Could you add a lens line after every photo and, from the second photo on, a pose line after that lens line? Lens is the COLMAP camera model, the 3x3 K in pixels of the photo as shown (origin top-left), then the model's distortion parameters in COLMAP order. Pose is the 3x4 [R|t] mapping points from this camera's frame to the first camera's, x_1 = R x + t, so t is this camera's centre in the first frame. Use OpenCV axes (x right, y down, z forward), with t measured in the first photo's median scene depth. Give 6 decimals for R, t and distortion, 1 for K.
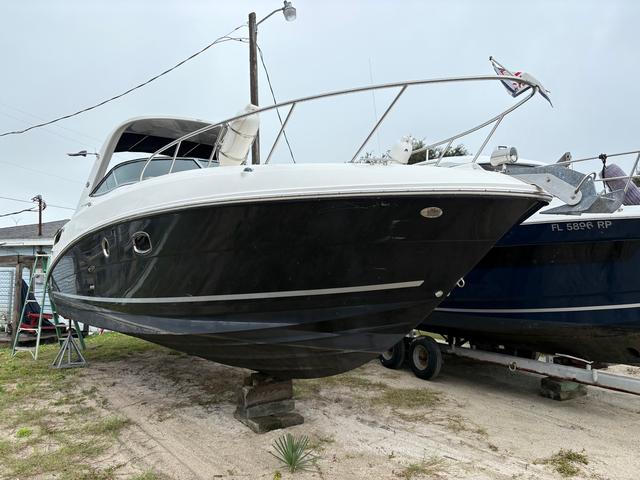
lens RADIAL K [[485.4, 0, 312.1], [0, 485.4, 239.5], [0, 0, 1]] dist [0.002376, -0.000195]
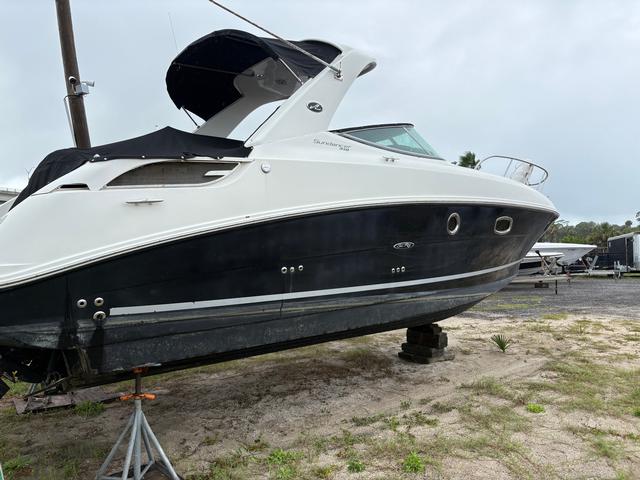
lens RADIAL K [[485.4, 0, 312.1], [0, 485.4, 239.5], [0, 0, 1]] dist [0.002376, -0.000195]
pose [[0.038540, 0.002275, 0.999254, -1.356922], [-0.014171, 0.999898, -0.001730, 0.059627], [-0.999157, -0.014094, 0.038568, 1.219791]]
